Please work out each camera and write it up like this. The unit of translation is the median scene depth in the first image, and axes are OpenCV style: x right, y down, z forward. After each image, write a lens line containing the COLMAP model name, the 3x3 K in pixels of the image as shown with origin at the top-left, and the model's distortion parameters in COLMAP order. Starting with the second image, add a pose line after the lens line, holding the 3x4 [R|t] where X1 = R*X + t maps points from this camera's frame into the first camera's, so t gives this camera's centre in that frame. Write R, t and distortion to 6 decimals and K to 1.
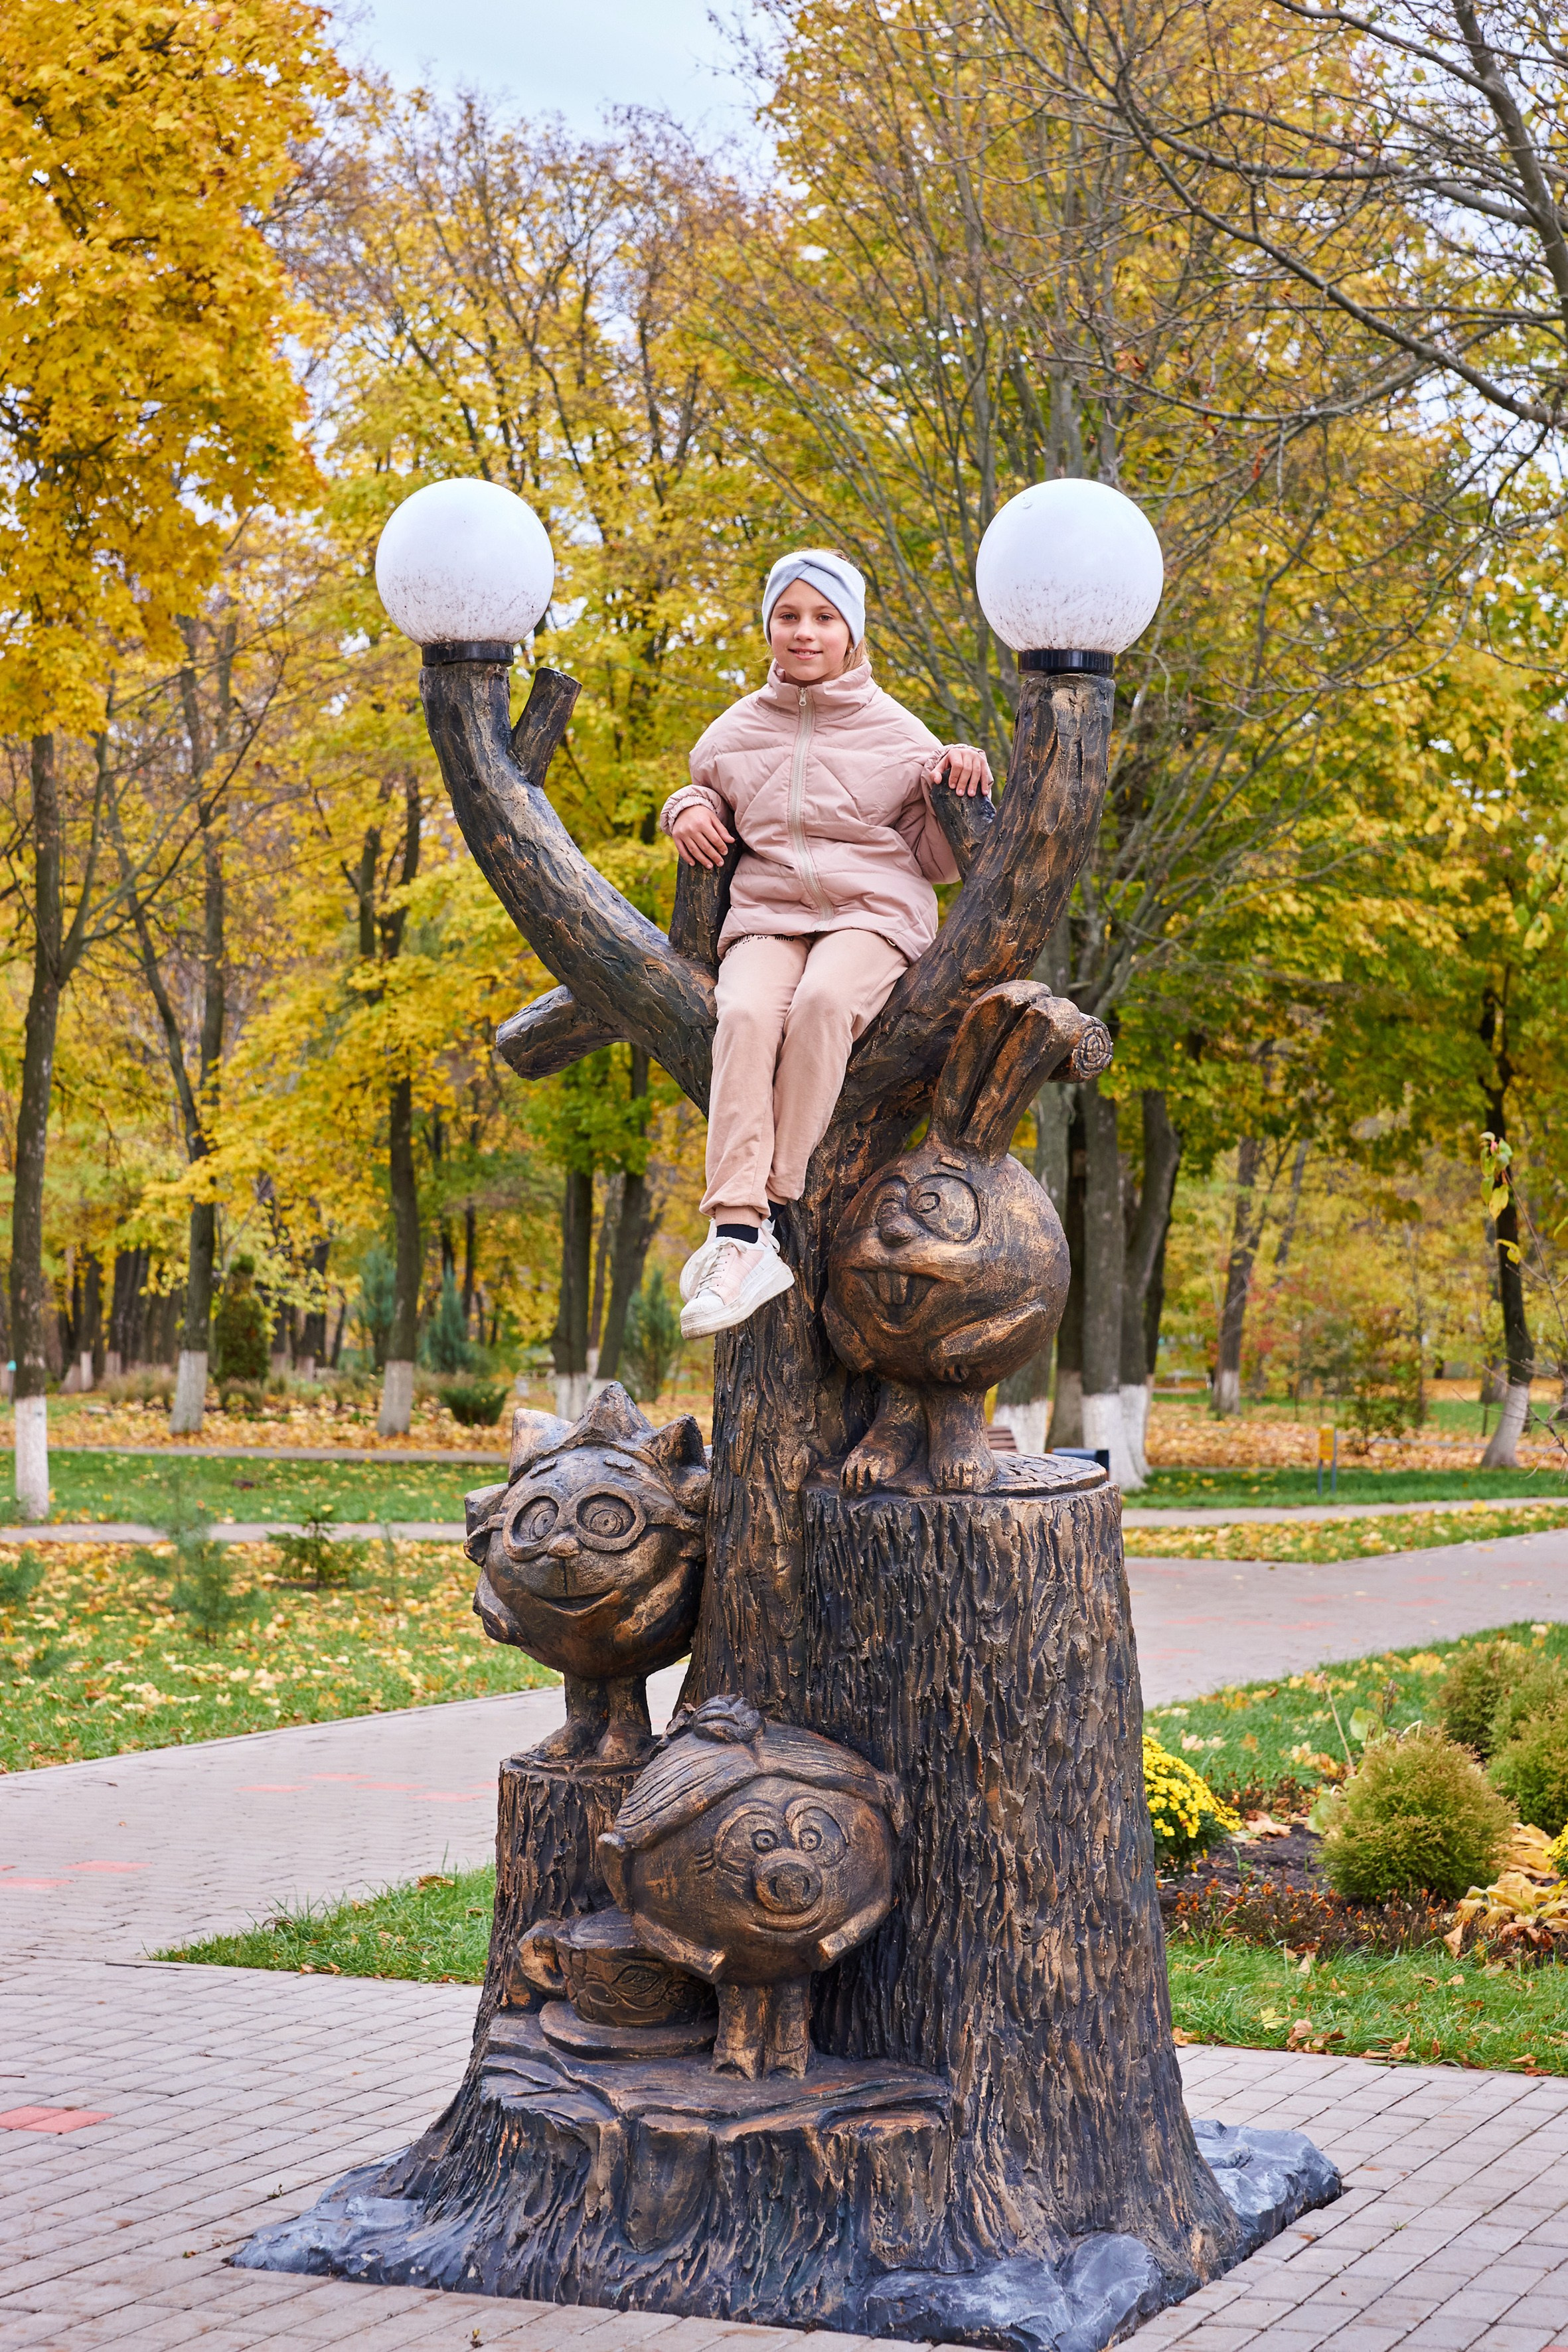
lens RADIAL K [[4402.8, 0, 722.3], [0, 4402.8, 1048.8], [0, 0, 1]] dist [0.099434, 0.222116]
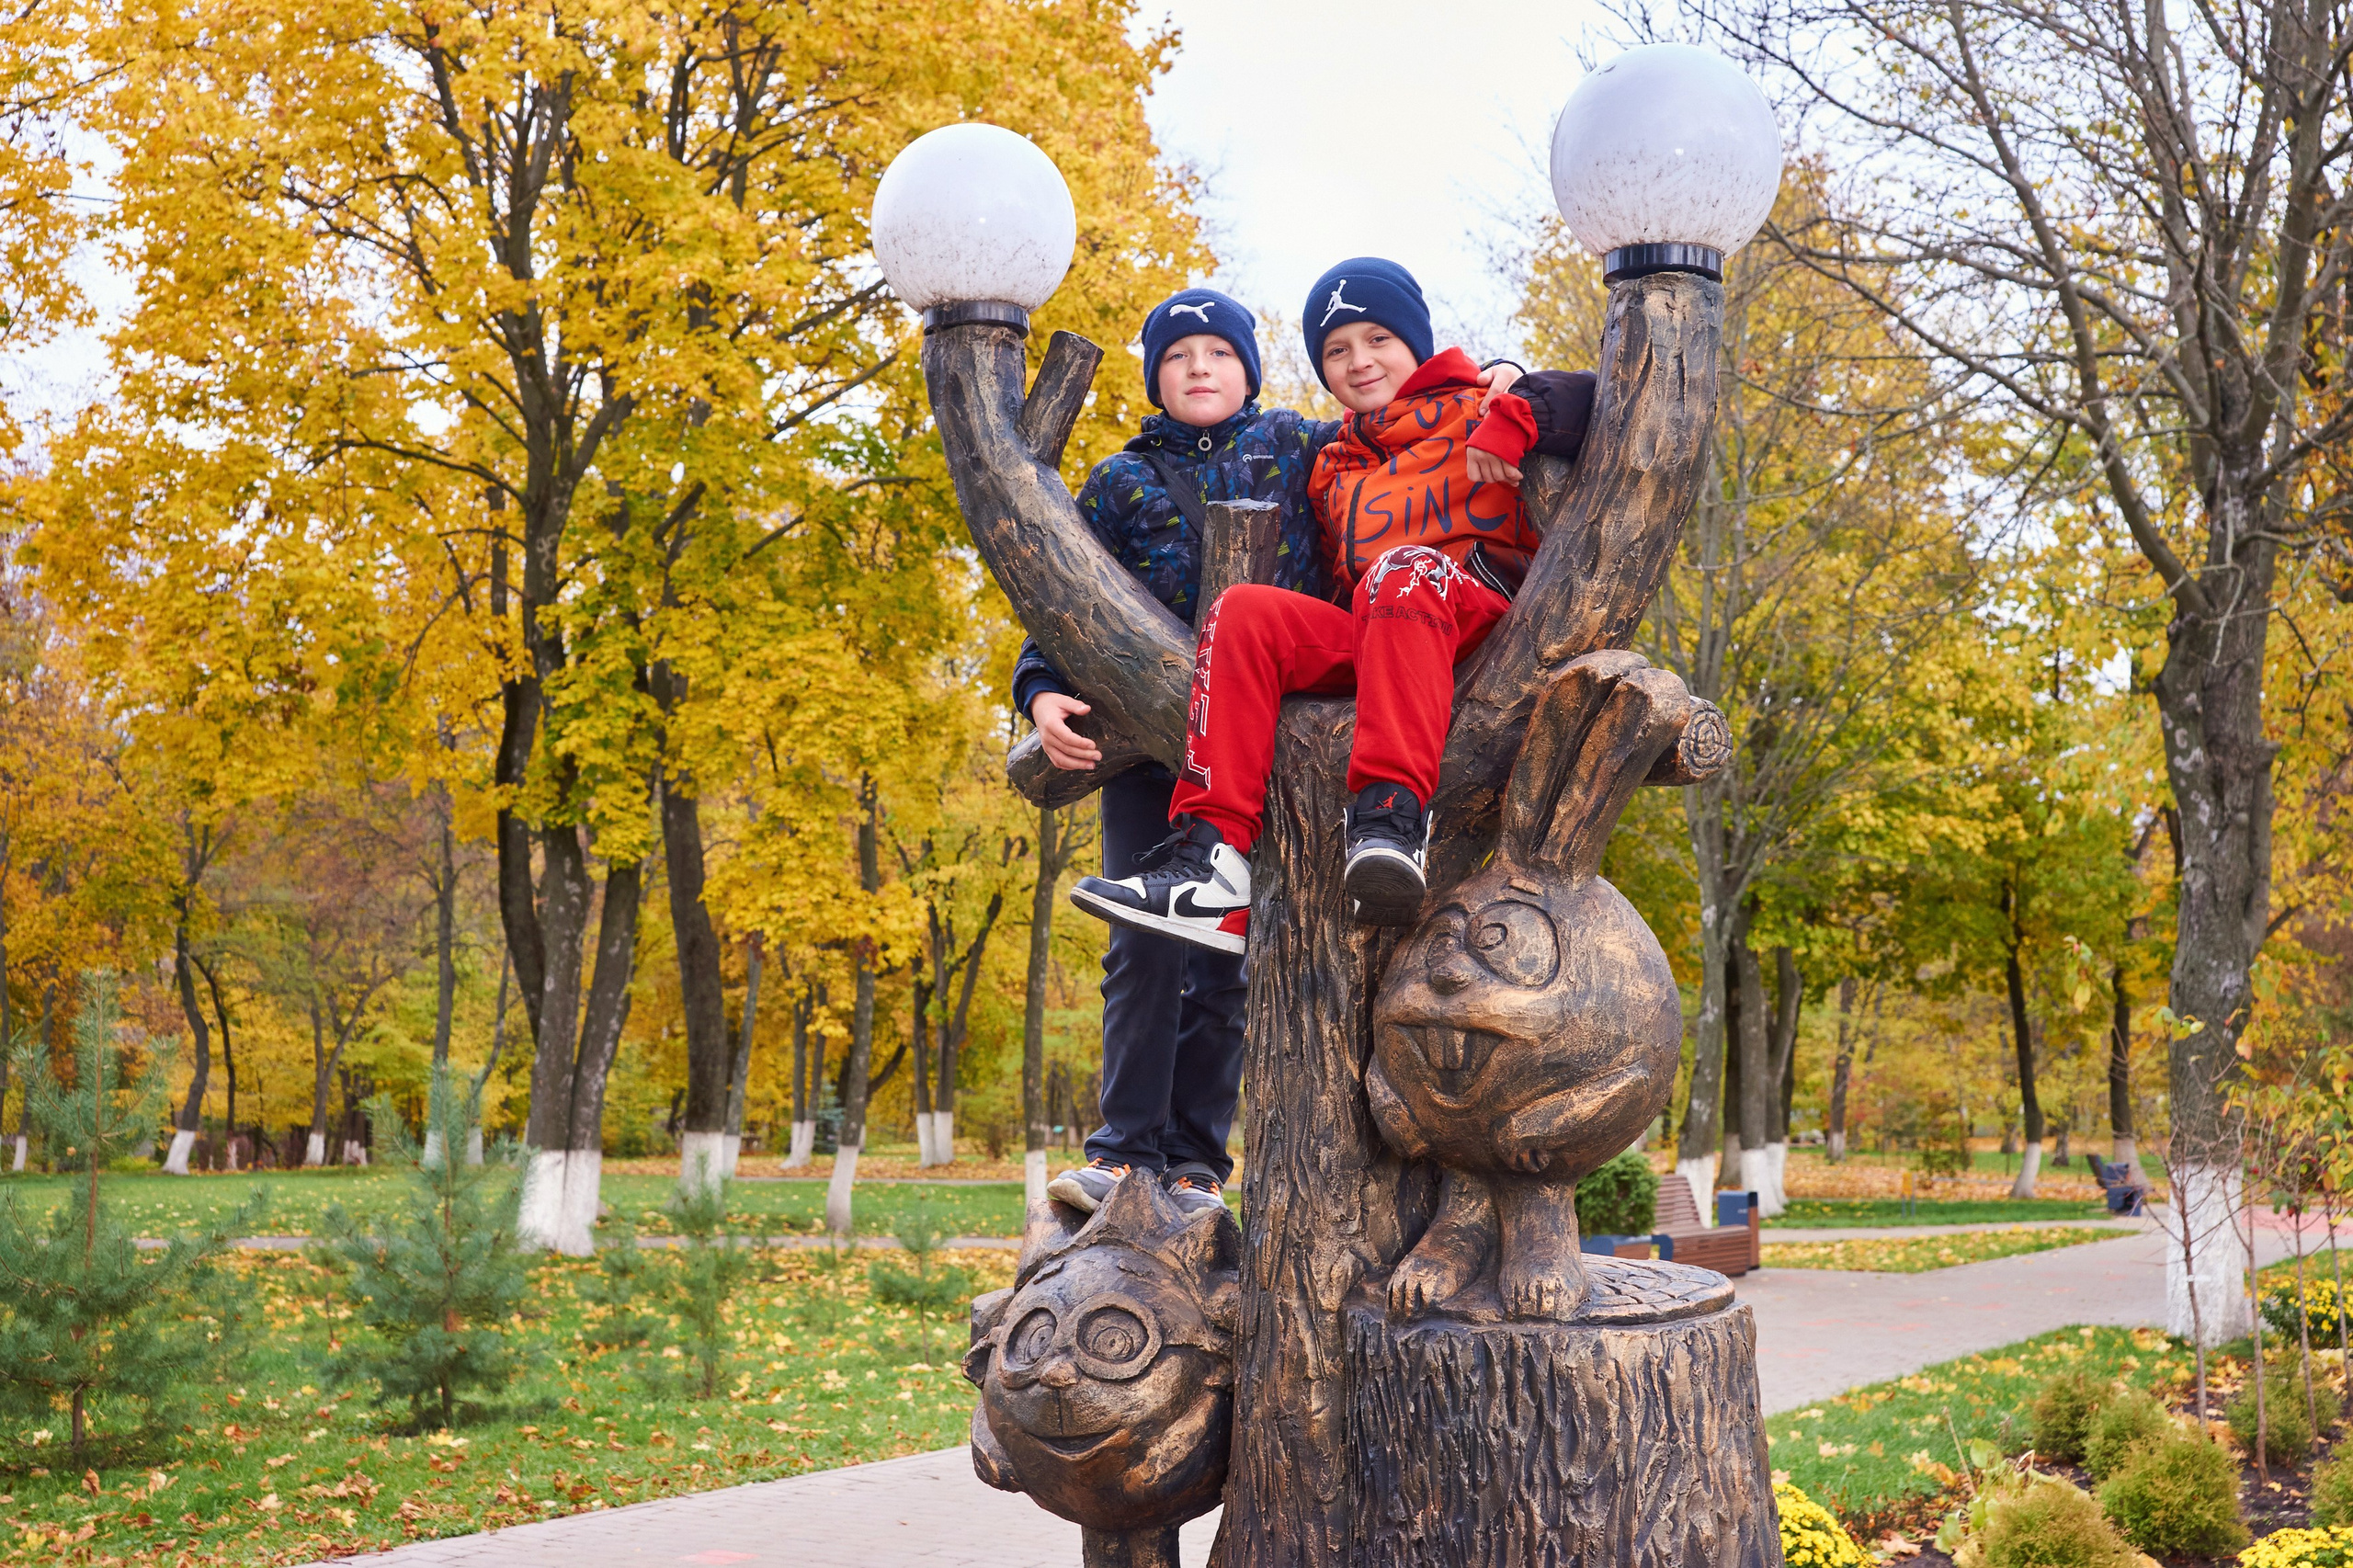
lens RADIAL K [[2371.9, 0, 1301.4], [0, 2371.9, 746.7], [0, 0, 1]] dist [-0.007223, 0.004969]
pose [[0.994775, -0.014900, -0.101003, 0.052894], [0.006074, 0.996177, -0.087141, 0.035723], [0.101915, 0.086073, 0.991062, 0.551630]]
